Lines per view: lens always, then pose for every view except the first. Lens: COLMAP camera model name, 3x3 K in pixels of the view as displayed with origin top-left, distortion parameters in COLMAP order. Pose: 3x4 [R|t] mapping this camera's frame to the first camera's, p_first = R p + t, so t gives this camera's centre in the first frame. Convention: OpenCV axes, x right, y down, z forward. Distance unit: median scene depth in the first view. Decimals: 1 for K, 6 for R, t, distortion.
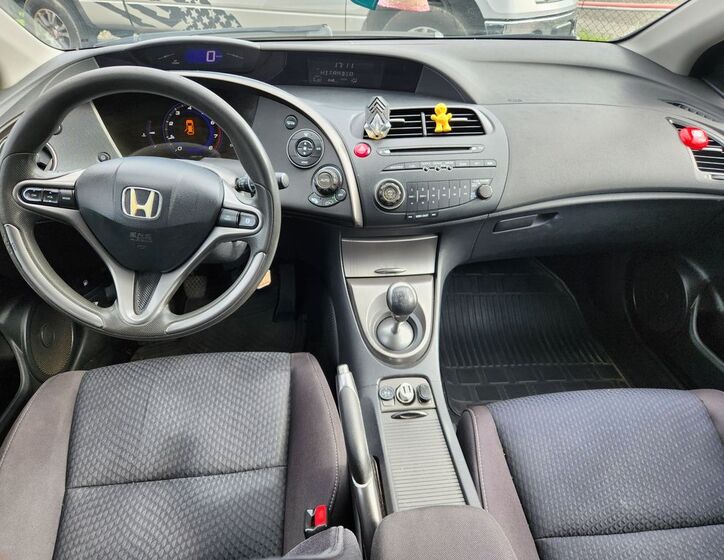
lens RADIAL K [[495.6, 0, 358.5], [0, 495.6, 280.5], [0, 0, 1]] dist [0.050663, -0.033889]
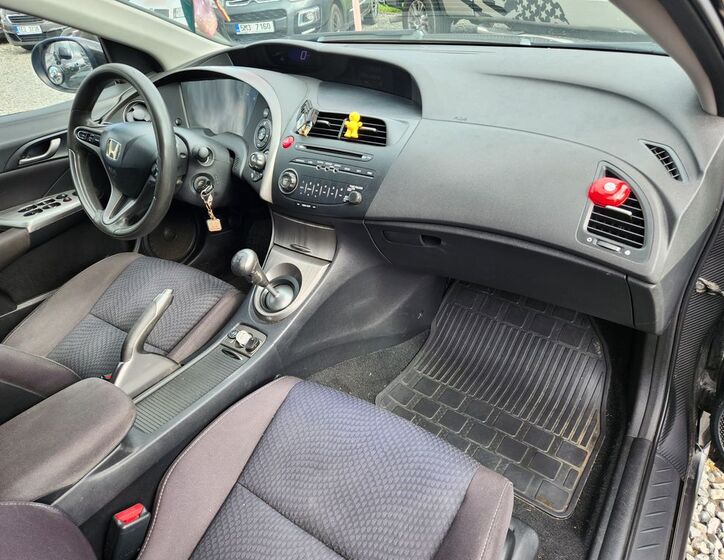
lens RADIAL K [[495.6, 0, 357.2], [0, 495.6, 279.9], [0, 0, 1]] dist [0.050663, -0.033889]
pose [[0.754274, 0.308505, -0.579565, 0.911905], [-0.292711, 0.948158, 0.123760, -0.139821], [0.587700, 0.076296, 0.805474, 0.145144]]
